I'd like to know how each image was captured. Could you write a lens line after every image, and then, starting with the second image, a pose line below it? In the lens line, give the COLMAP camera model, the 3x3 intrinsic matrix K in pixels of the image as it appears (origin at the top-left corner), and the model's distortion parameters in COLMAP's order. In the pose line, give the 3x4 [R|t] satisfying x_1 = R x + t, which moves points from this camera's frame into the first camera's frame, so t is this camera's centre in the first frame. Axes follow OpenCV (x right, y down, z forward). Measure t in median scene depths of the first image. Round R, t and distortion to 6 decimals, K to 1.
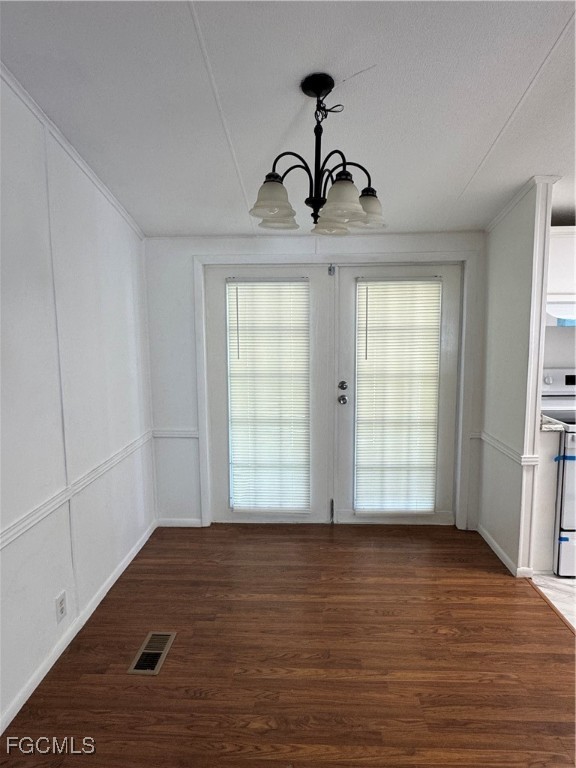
lens RADIAL K [[495.6, 0, 290.1], [0, 495.6, 384.8], [0, 0, 1]] dist [0.006139, 0.002453]
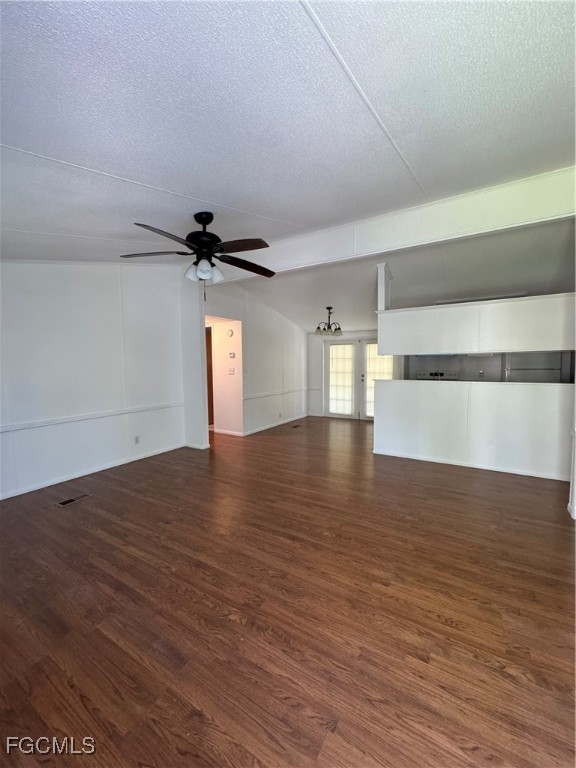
lens RADIAL K [[306.9, 0, 287.4], [0, 306.9, 384.7], [0, 0, 1]] dist [-0.003520, -0.000174]
pose [[0.877386, 0.032881, -0.478658, 0.635935], [-0.055588, 0.997897, -0.033343, 0.154618], [0.476554, 0.055862, 0.877368, -0.996774]]
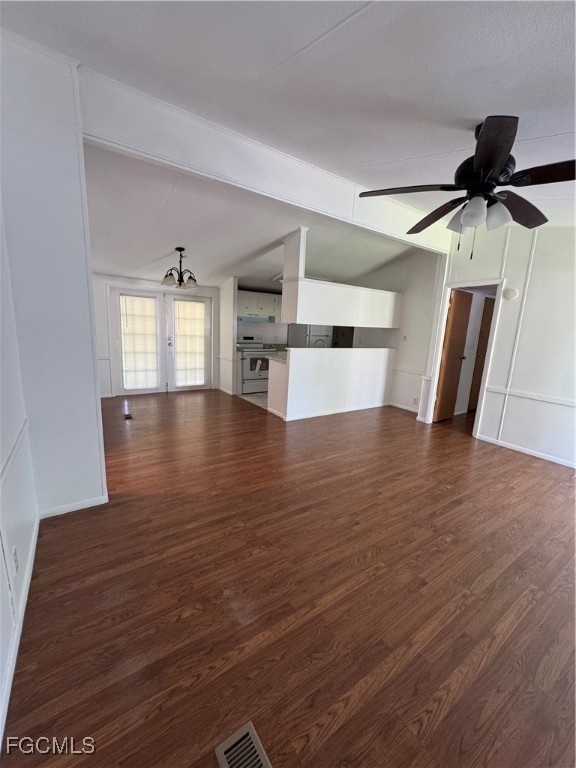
lens RADIAL K [[306.9, 0, 289.7], [0, 306.9, 384.6], [0, 0, 1]] dist [-0.003520, -0.000174]
pose [[0.799801, -0.066470, 0.596574, -0.382446], [0.015487, 0.995804, 0.090191, 0.107478], [-0.600066, -0.062896, 0.797474, -0.724852]]
